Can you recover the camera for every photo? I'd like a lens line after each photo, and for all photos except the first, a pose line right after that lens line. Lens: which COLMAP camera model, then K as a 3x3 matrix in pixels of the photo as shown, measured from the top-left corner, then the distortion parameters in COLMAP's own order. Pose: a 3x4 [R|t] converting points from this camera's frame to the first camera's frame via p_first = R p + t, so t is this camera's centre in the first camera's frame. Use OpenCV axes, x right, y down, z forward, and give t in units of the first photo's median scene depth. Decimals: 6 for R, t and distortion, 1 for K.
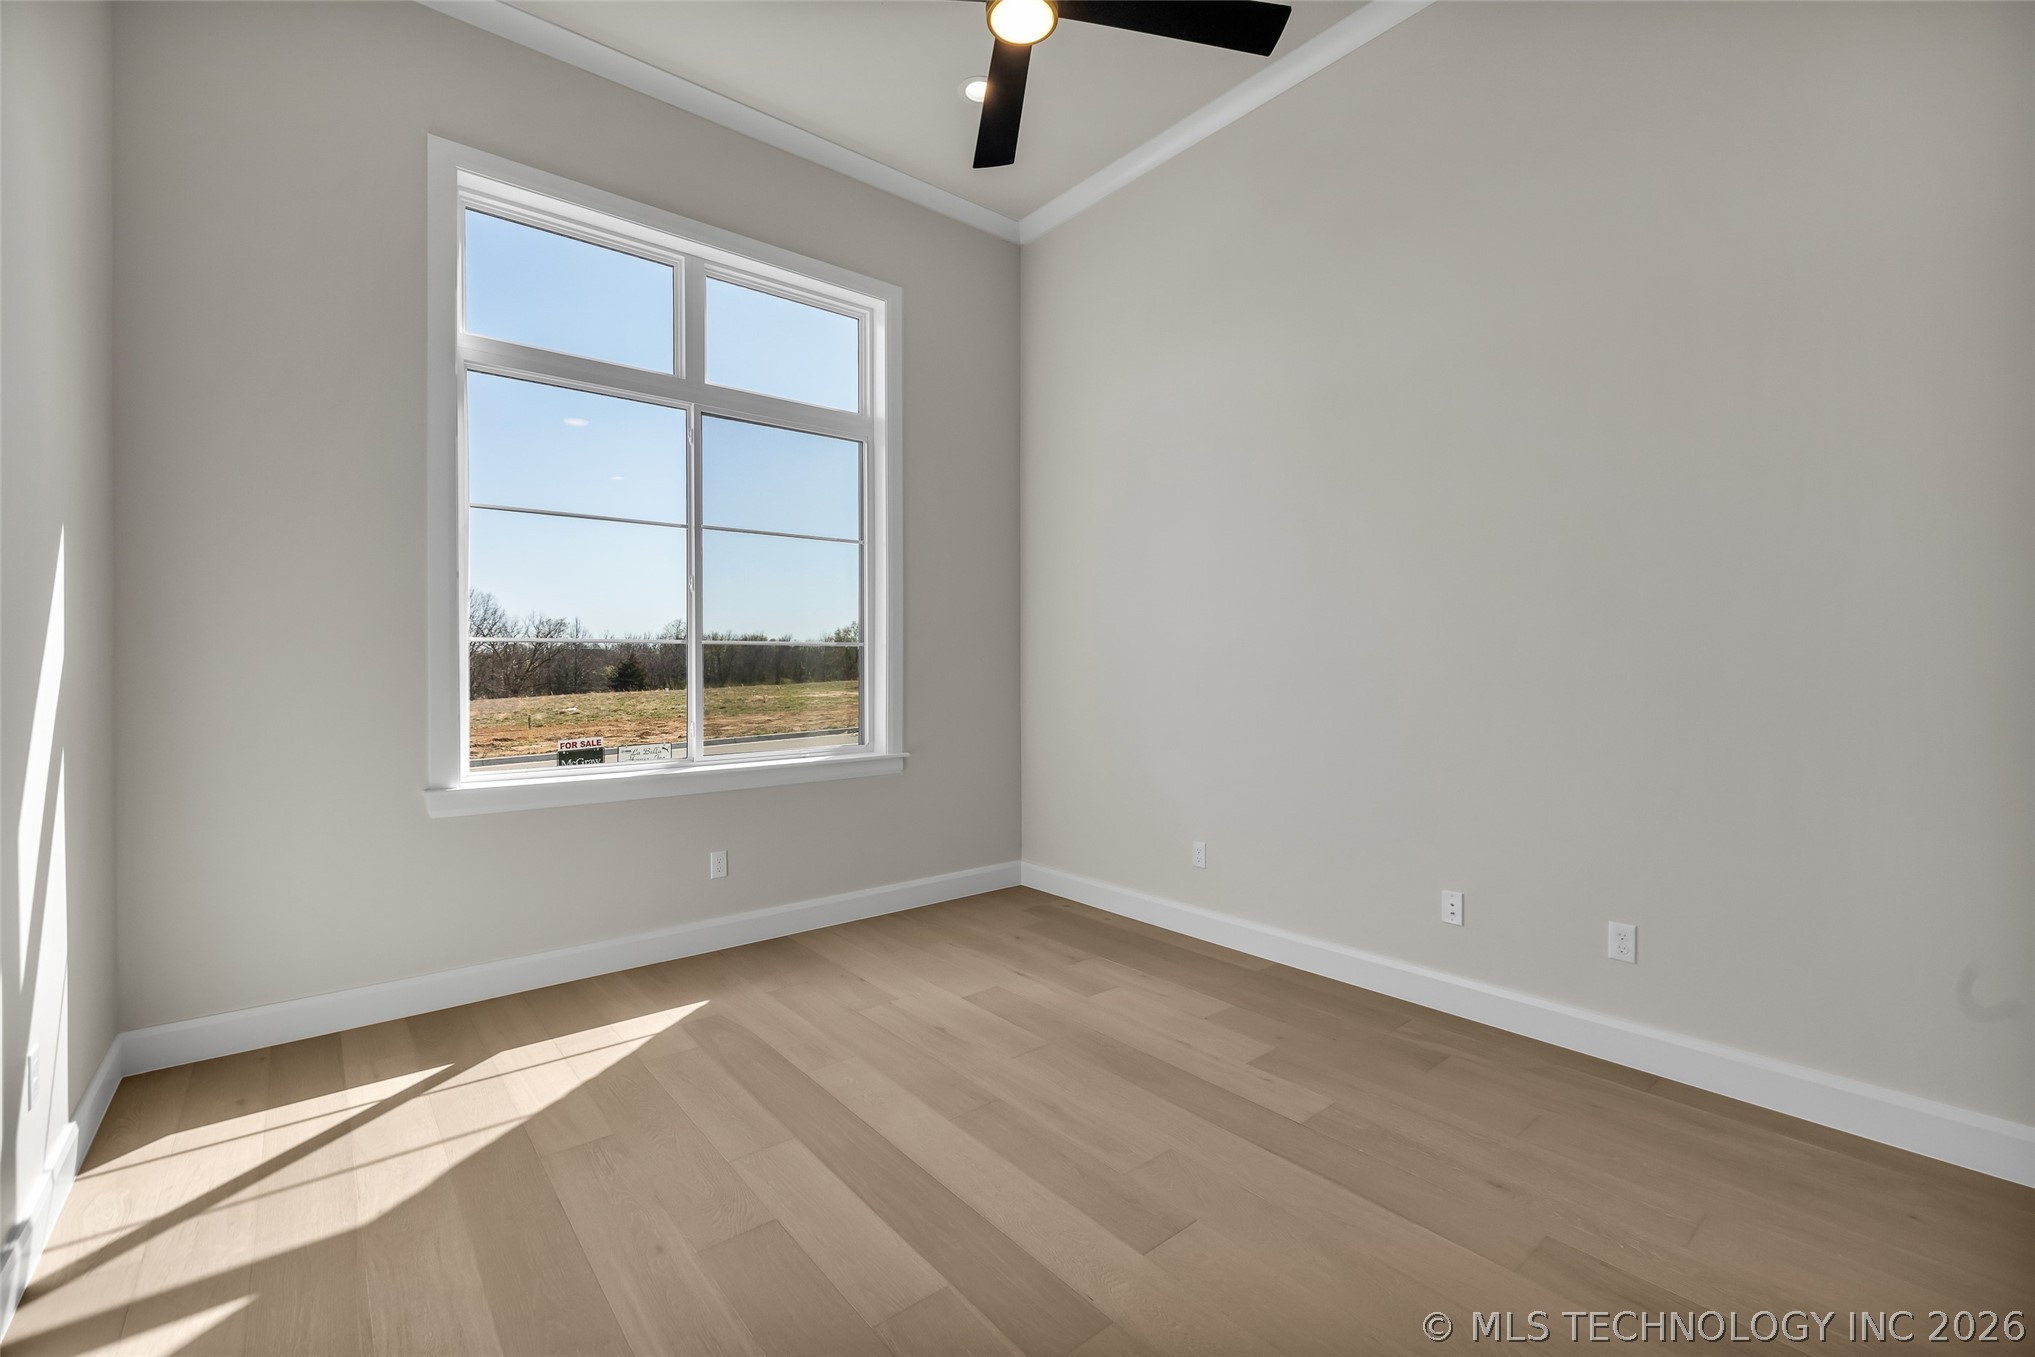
lens RADIAL K [[852.6, 0, 1018.0], [0, 852.6, 669.7], [0, 0, 1]] dist [0.001131, 0.000090]
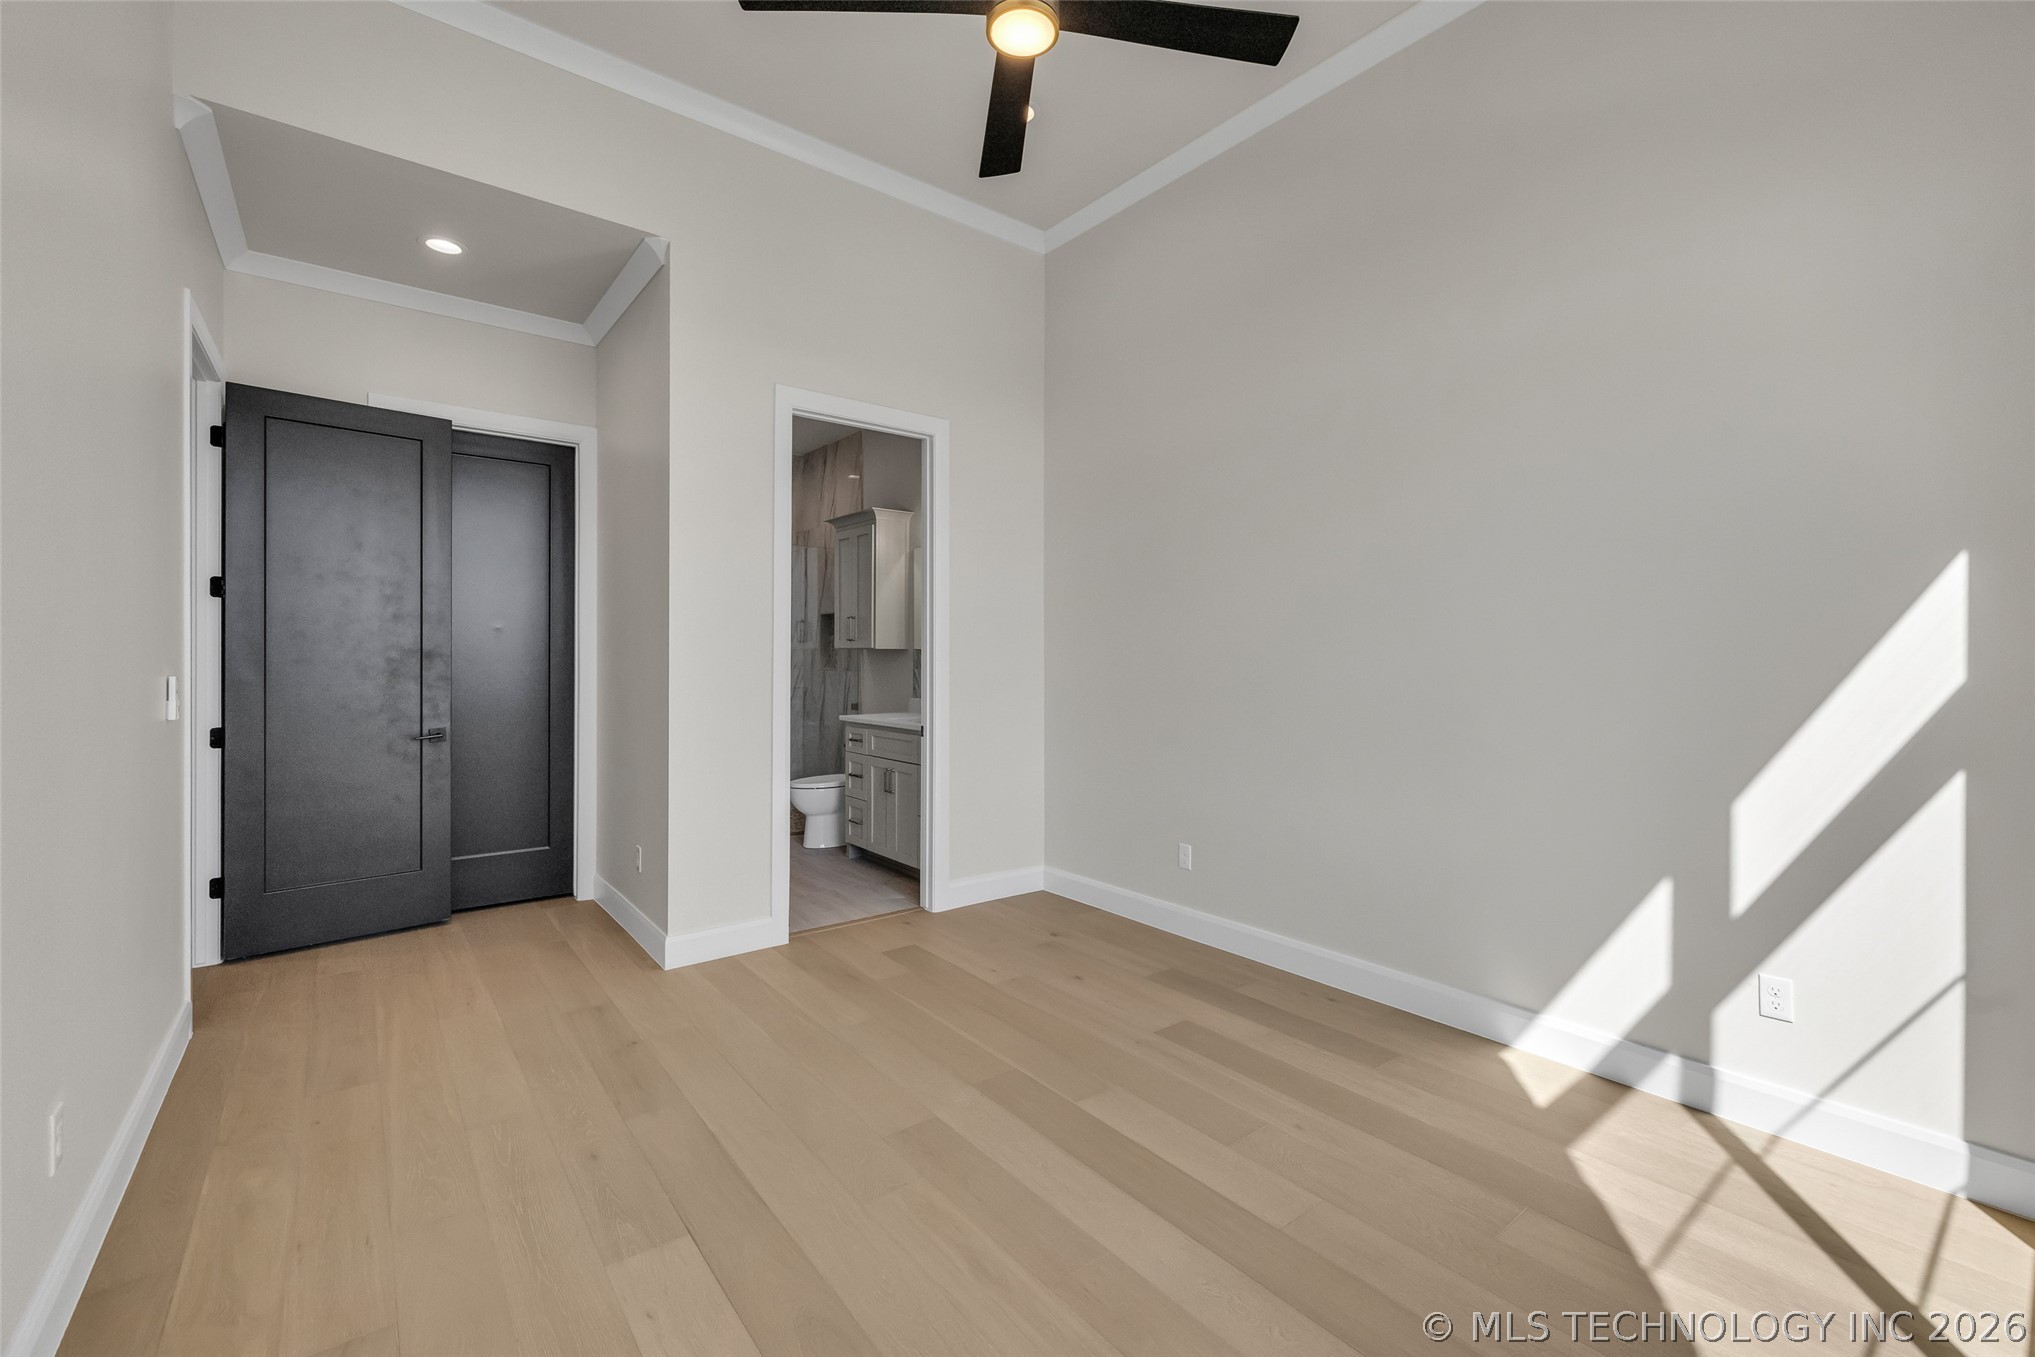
lens RADIAL K [[852.6, 0, 1015.9], [0, 852.6, 669.4], [0, 0, 1]] dist [0.001131, 0.000090]
pose [[-0.999558, -0.000070, 0.029744, -0.018012], [0.000369, 0.999891, 0.014743, -0.041152], [-0.029741, 0.014747, -0.999449, 1.951562]]
